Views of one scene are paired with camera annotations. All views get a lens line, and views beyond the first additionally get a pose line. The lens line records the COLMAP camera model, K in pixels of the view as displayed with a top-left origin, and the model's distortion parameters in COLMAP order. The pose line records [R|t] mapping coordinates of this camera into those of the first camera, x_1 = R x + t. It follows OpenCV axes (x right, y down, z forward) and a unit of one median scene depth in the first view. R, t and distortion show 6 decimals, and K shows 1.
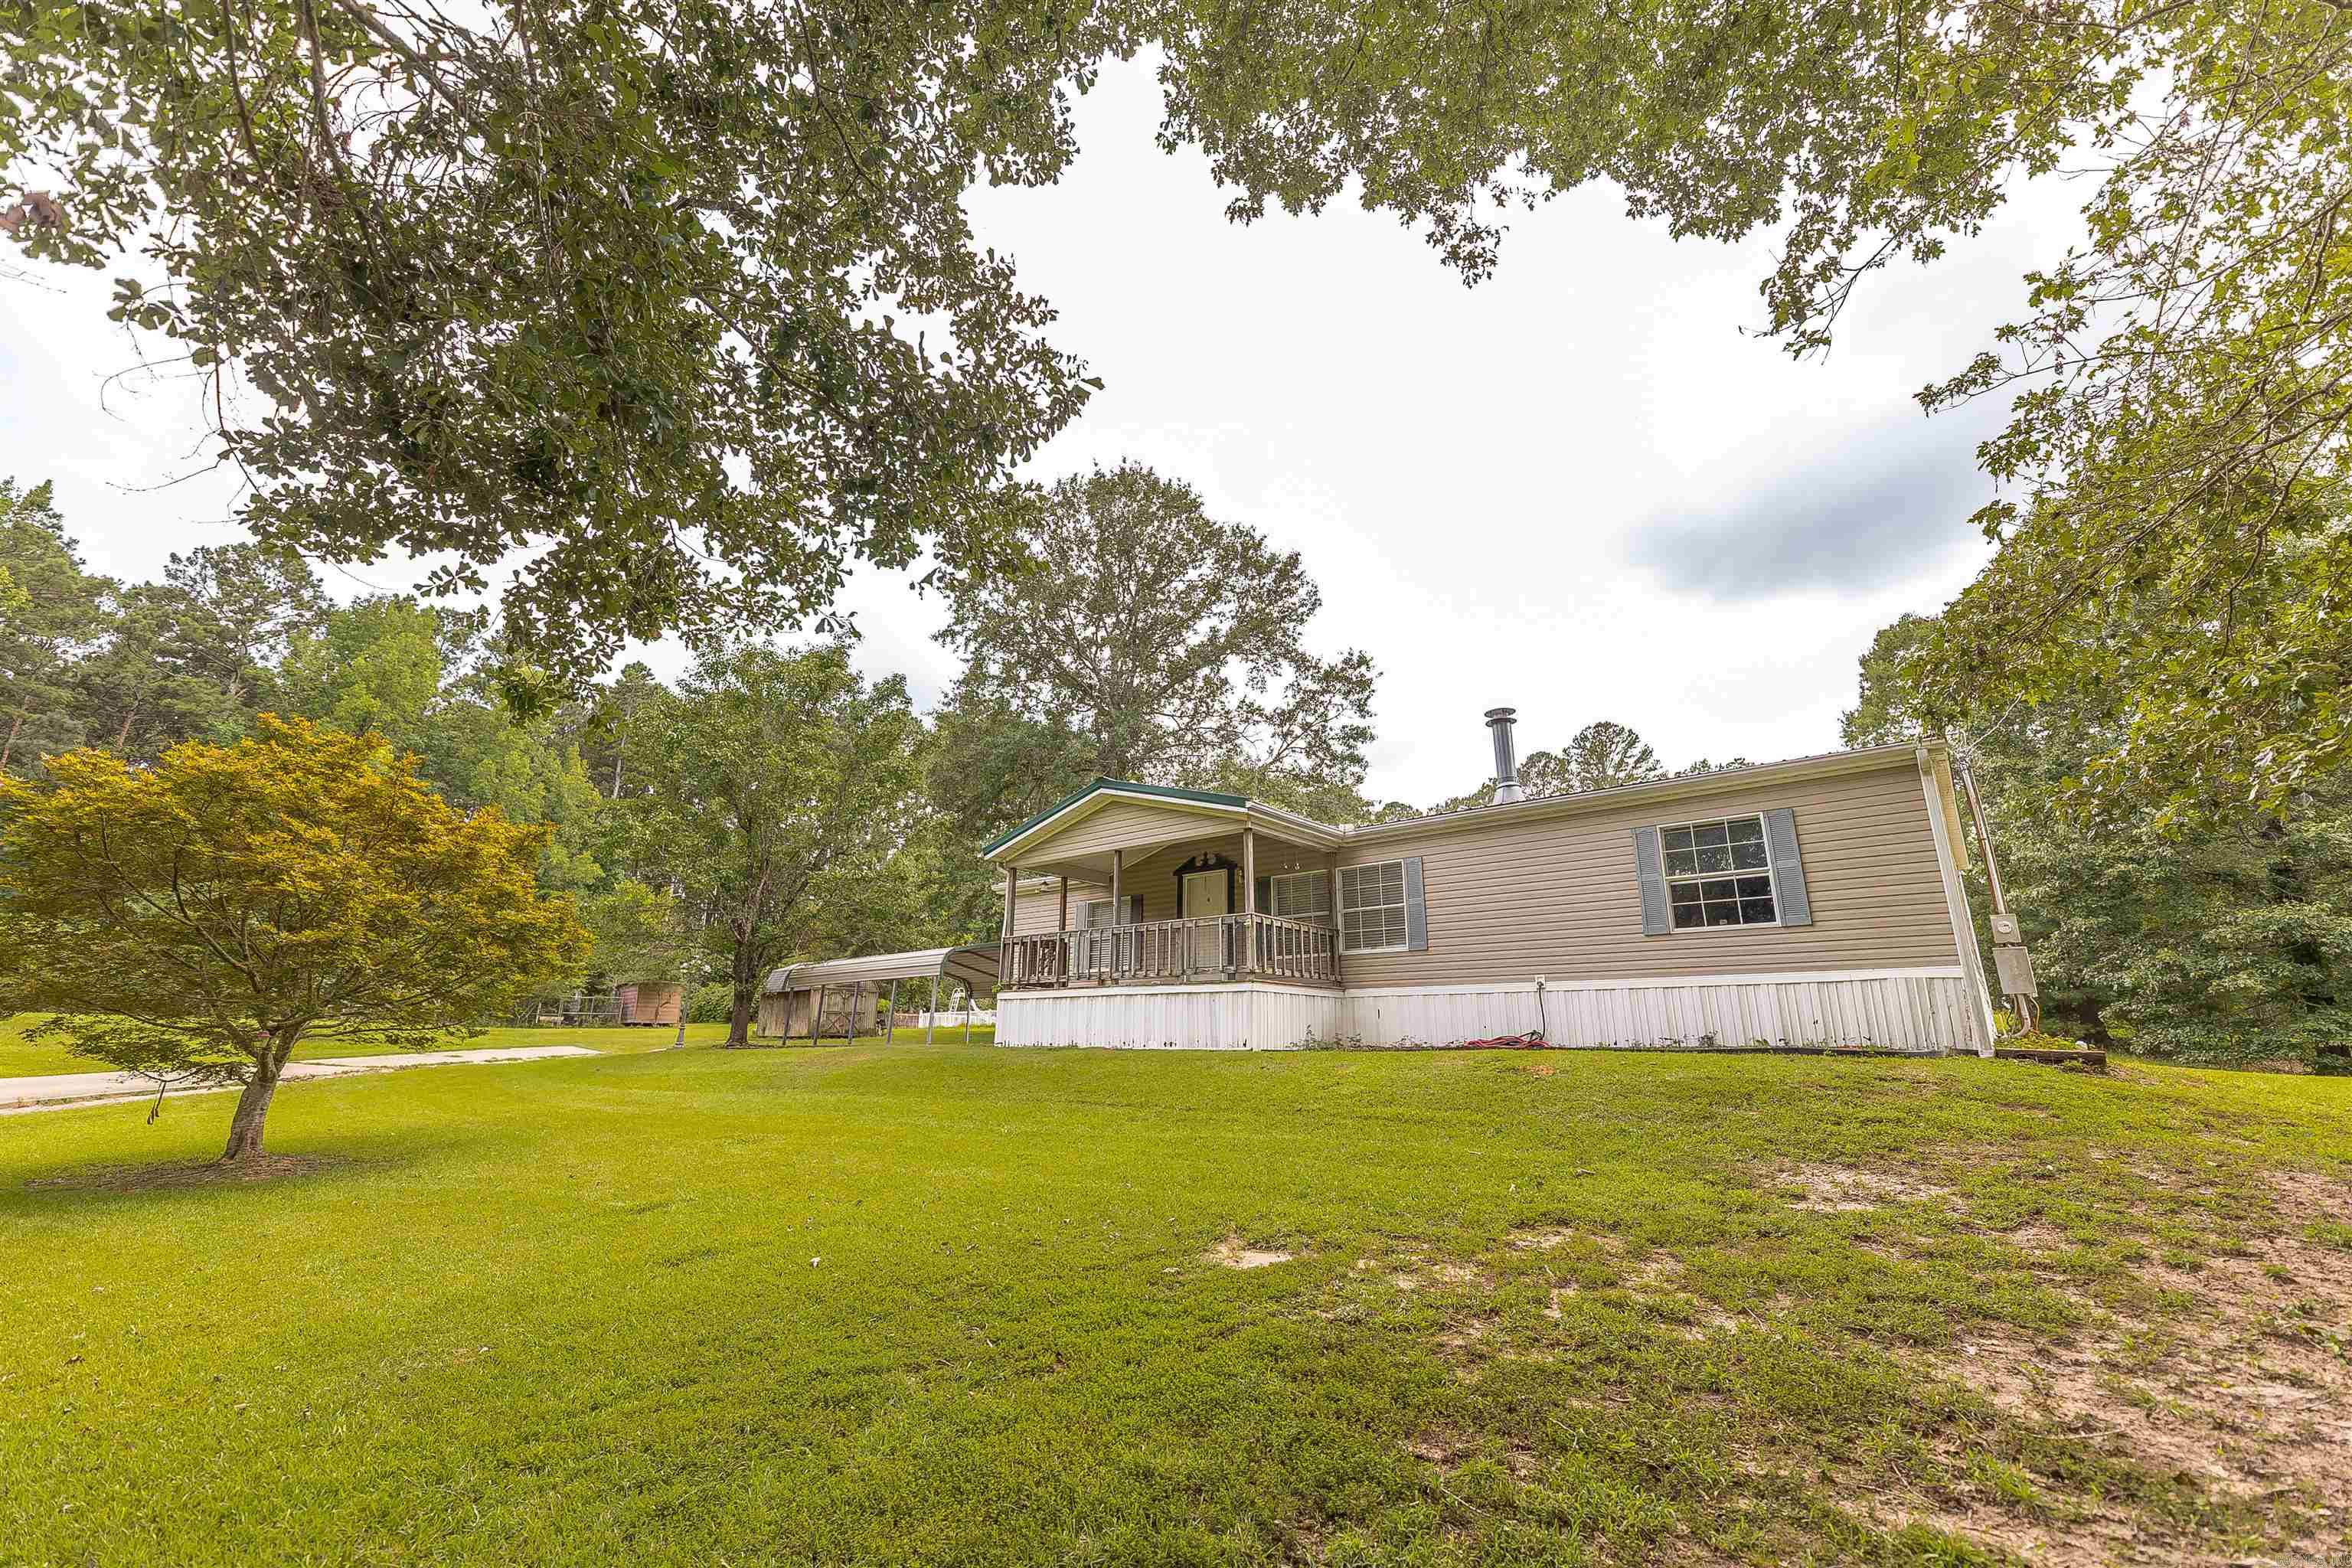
lens RADIAL K [[945.1, 0, 1193.8], [0, 945.1, 781.7], [0, 0, 1]] dist [-0.003457, -0.001224]
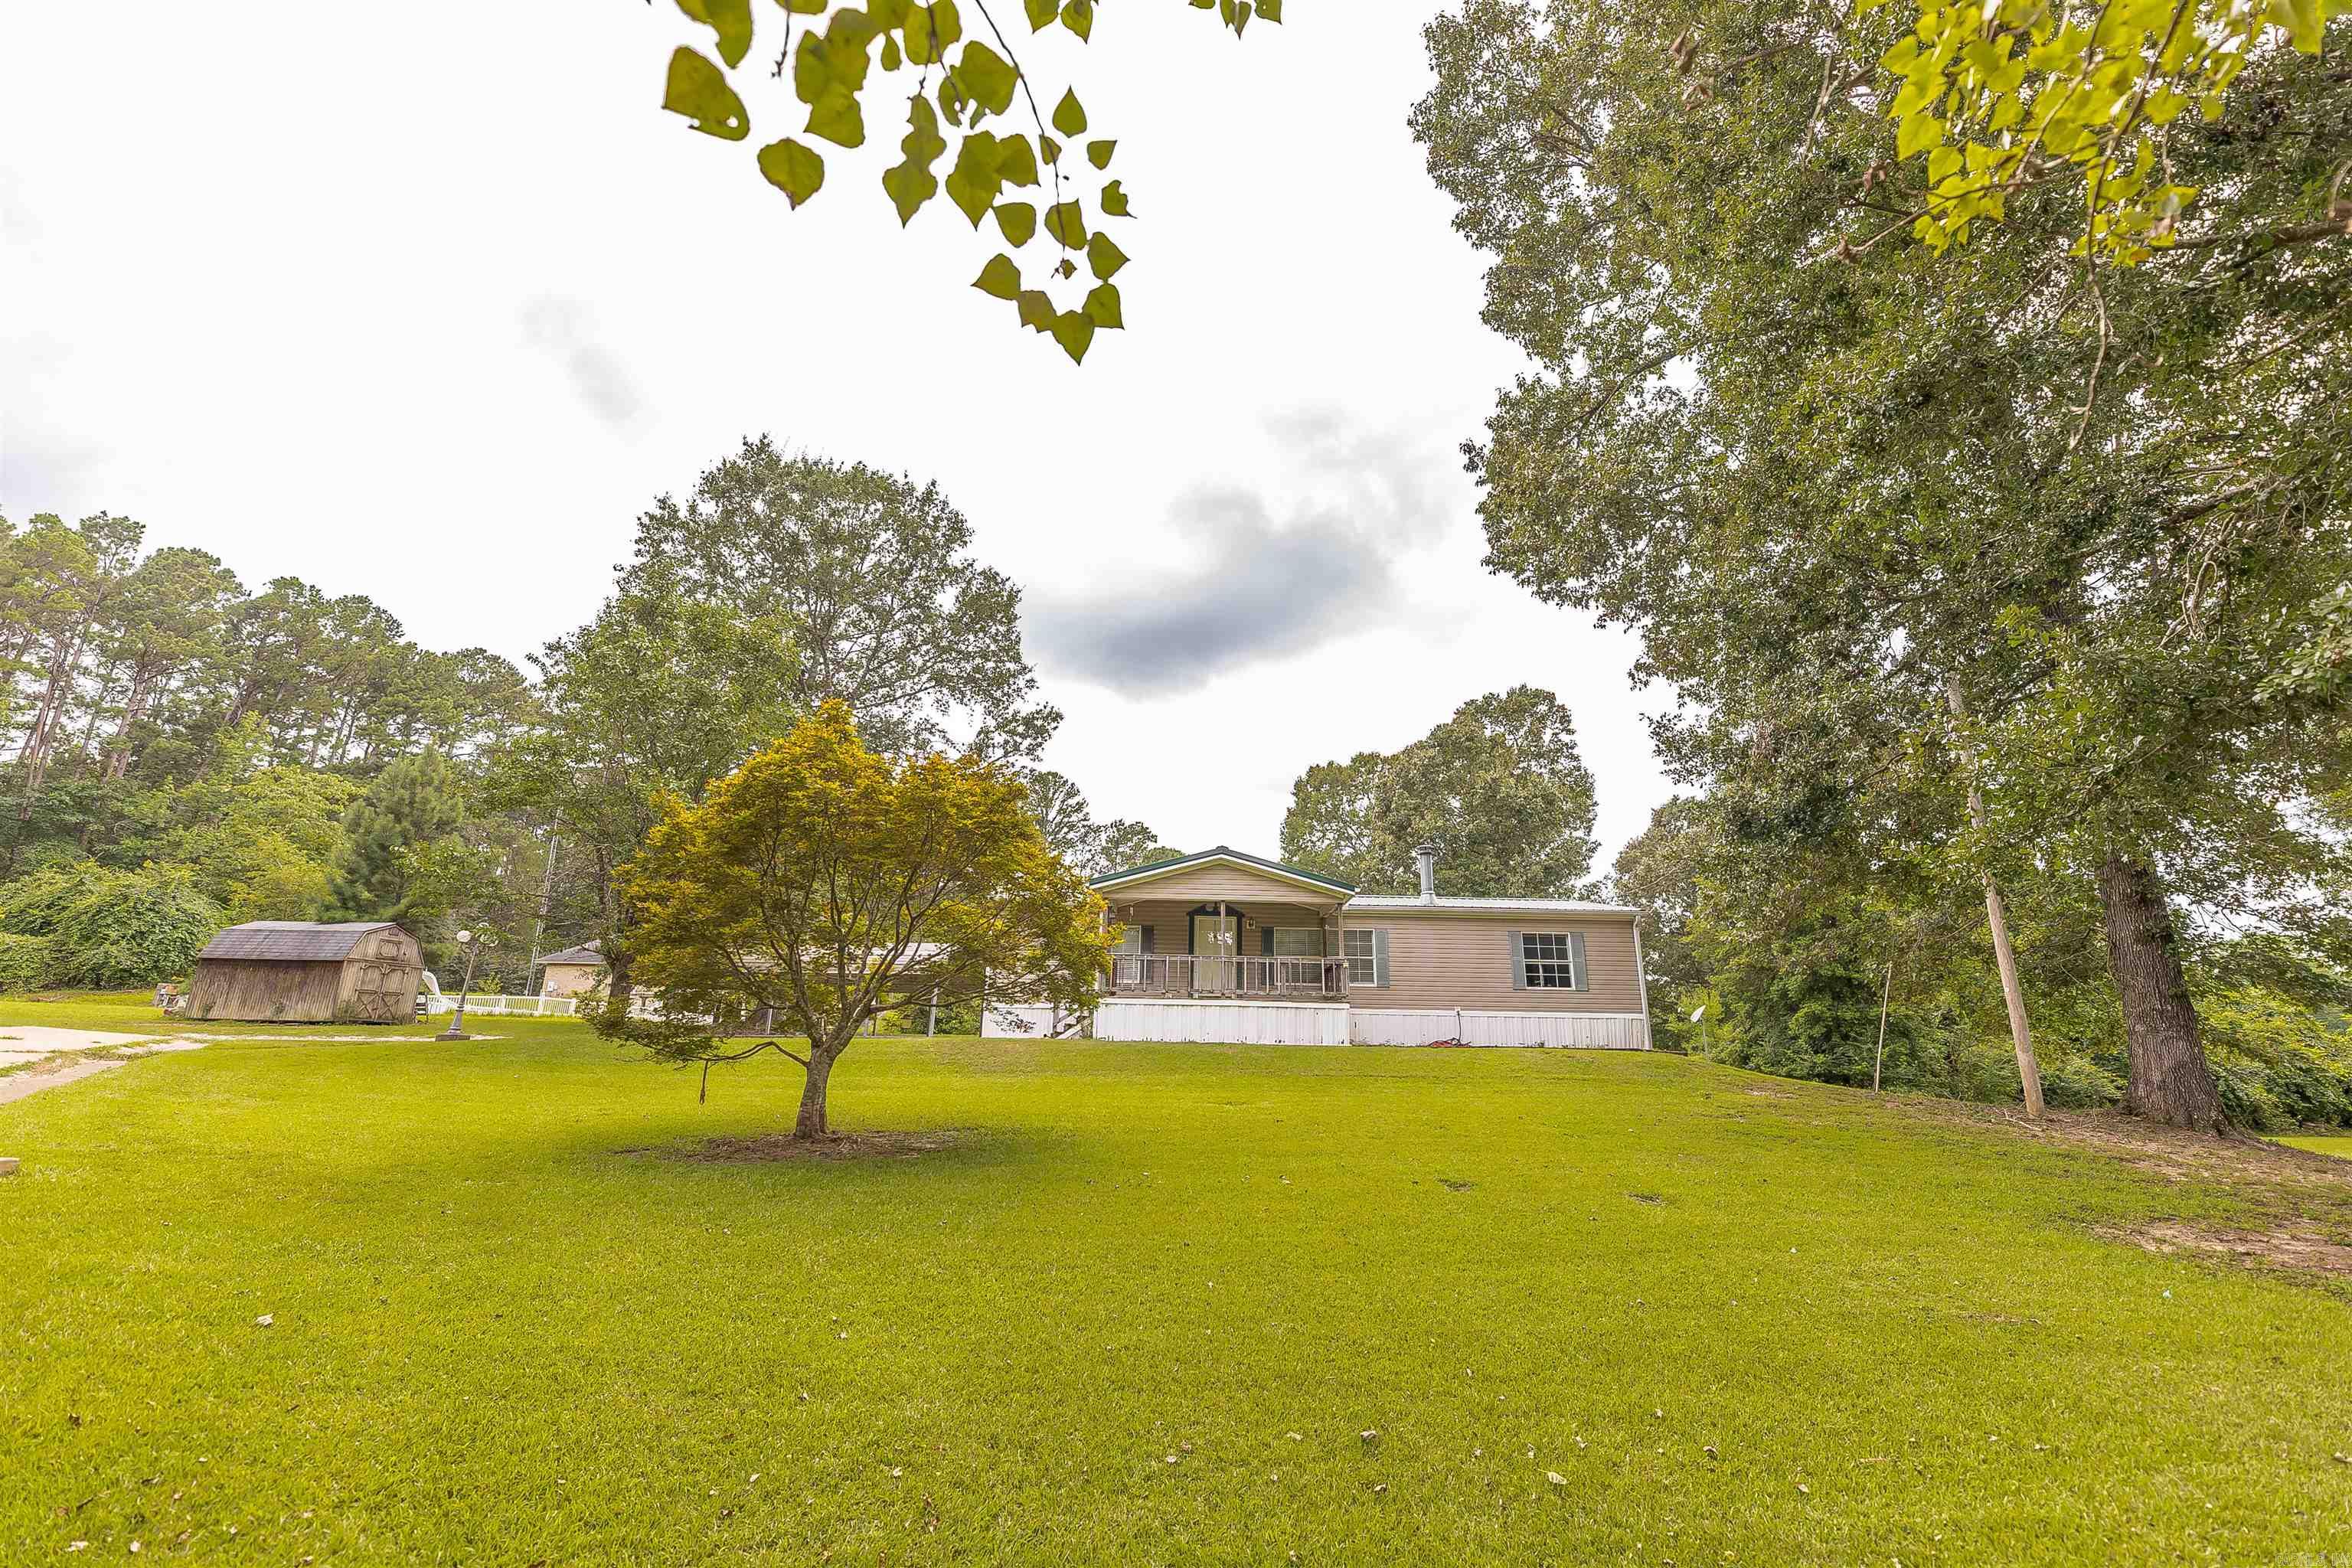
lens RADIAL K [[945.1, 0, 1193.0], [0, 945.1, 793.1], [0, 0, 1]] dist [-0.003457, -0.001224]
pose [[0.756868, 0.185018, 0.626833, -1.153575], [-0.188417, 0.980143, -0.061798, 0.013208], [-0.625820, -0.071333, 0.776699, -0.040254]]
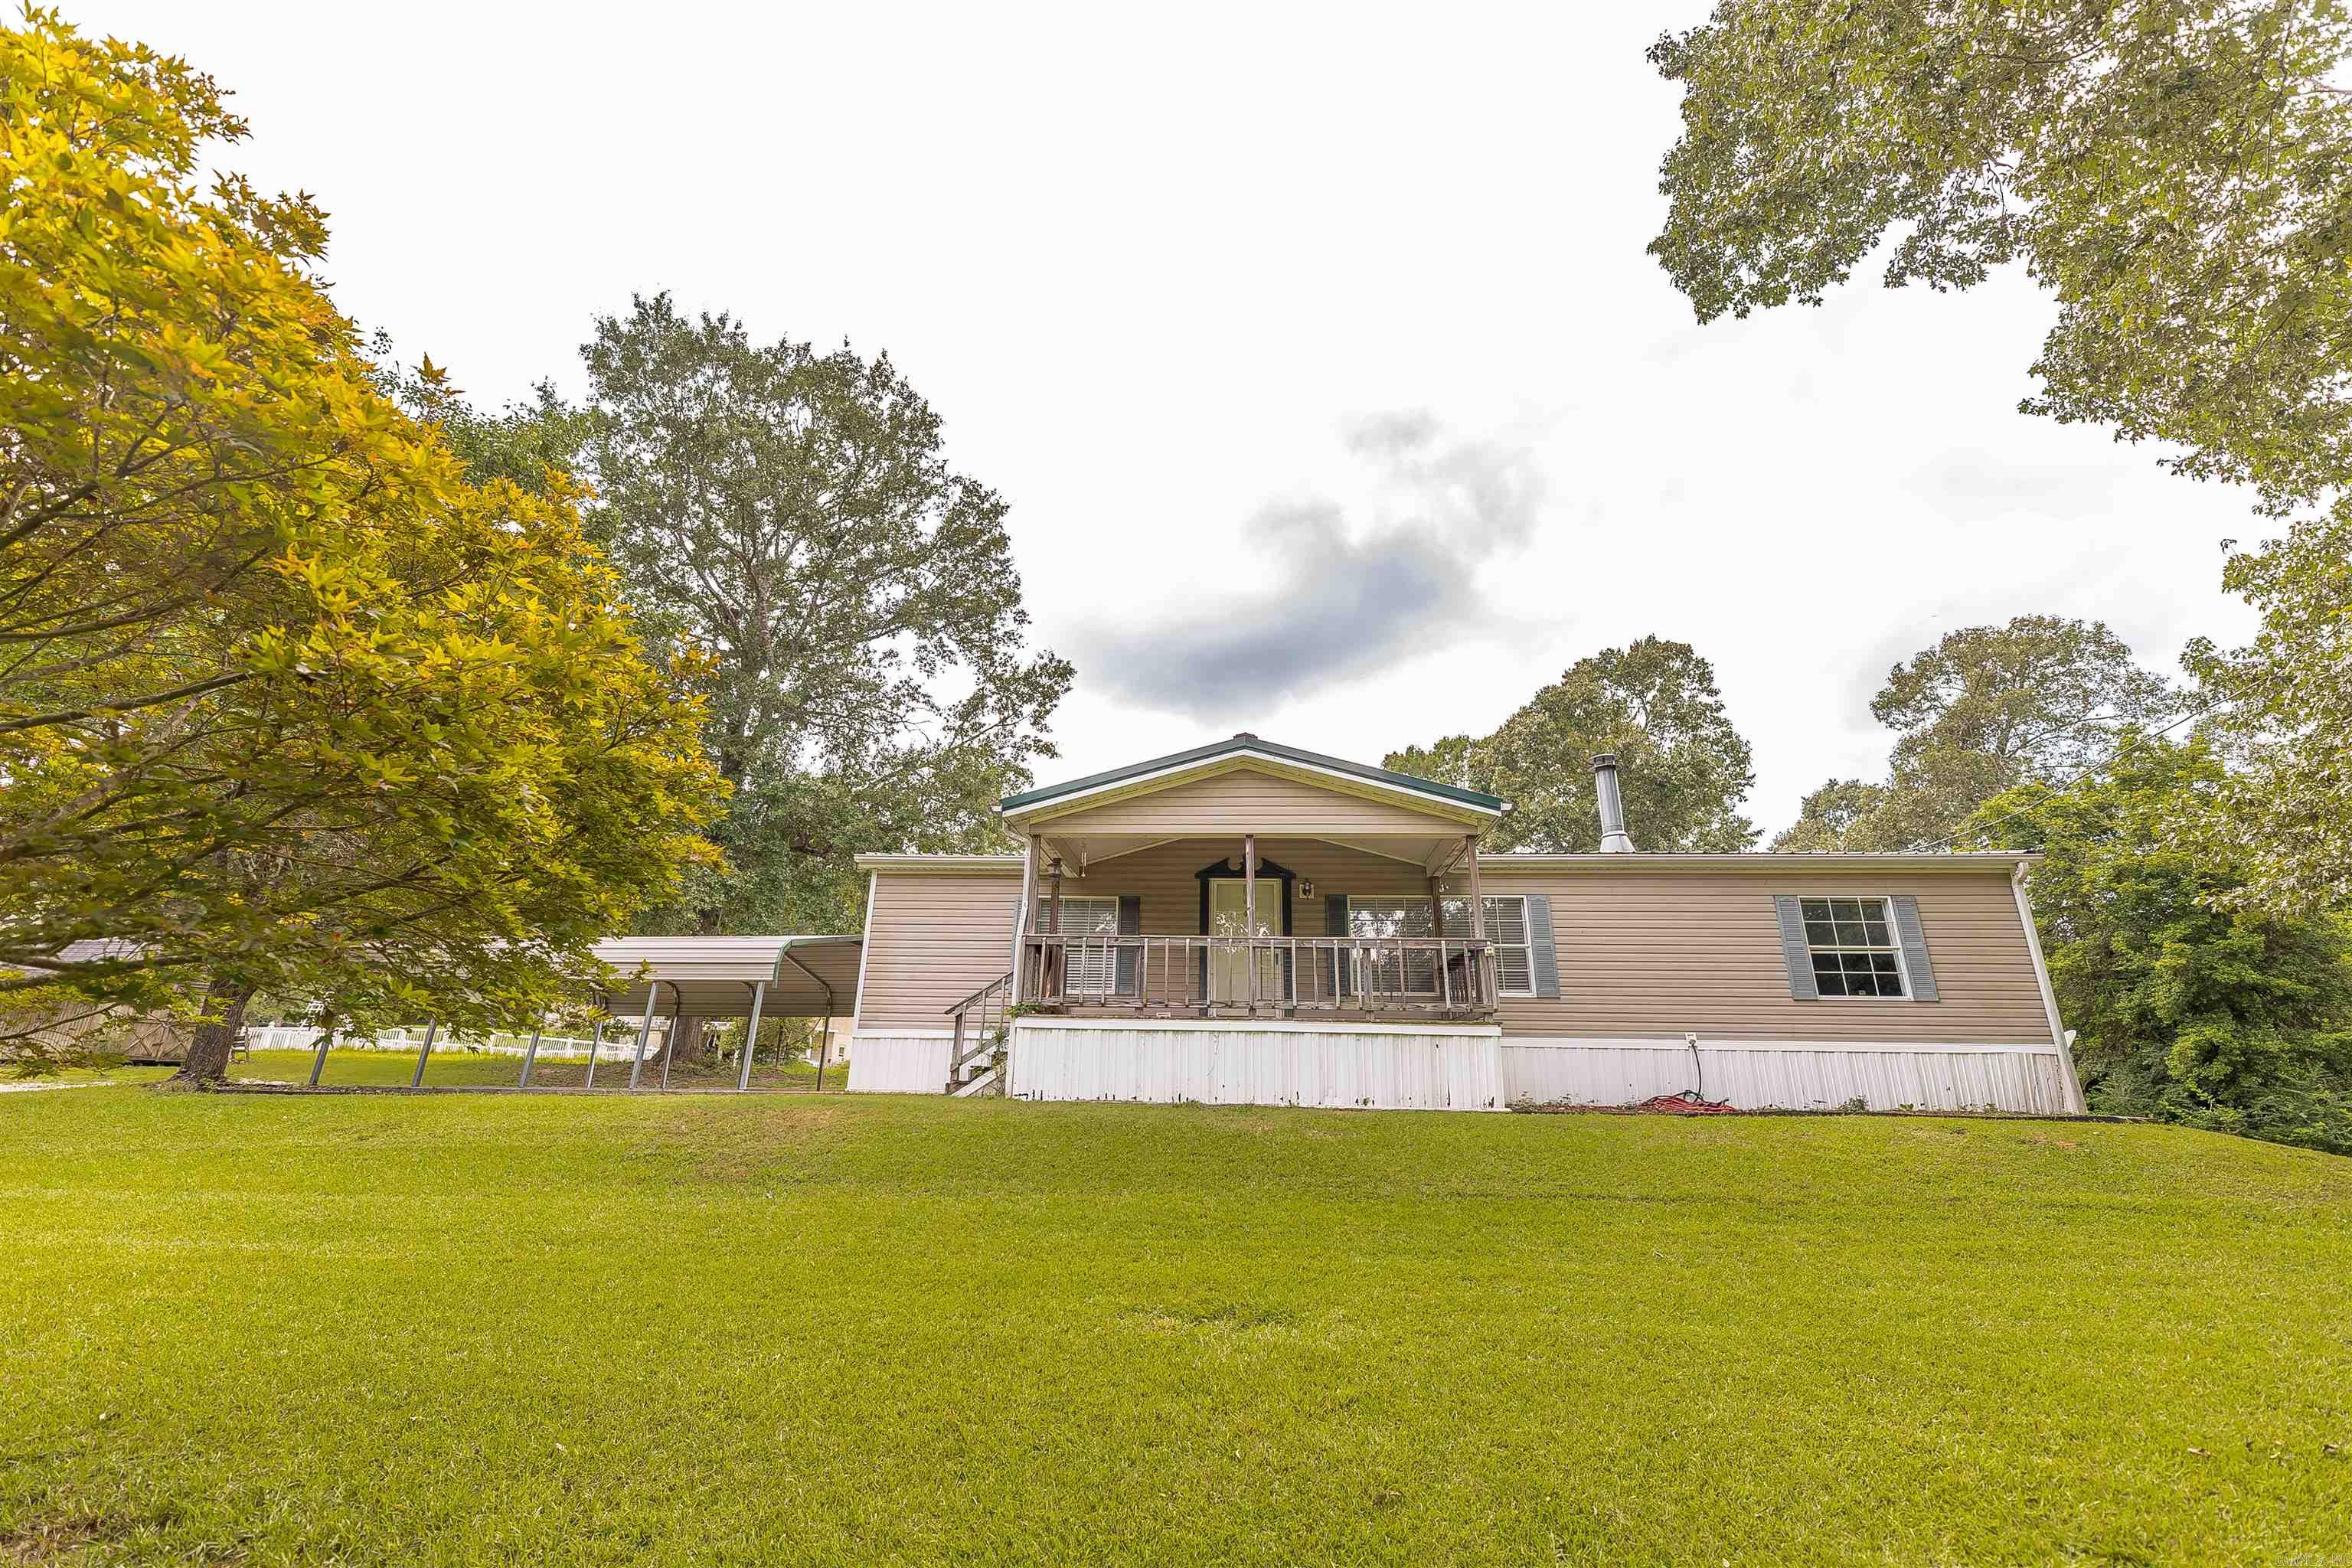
lens RADIAL K [[945.1, 0, 1181.1], [0, 945.1, 779.6], [0, 0, 1]] dist [-0.003457, -0.001224]
pose [[0.812372, 0.192957, 0.550290, -0.621242], [-0.169662, 0.981053, -0.093537, 0.123436], [-0.557912, -0.017377, 0.829718, 0.470625]]
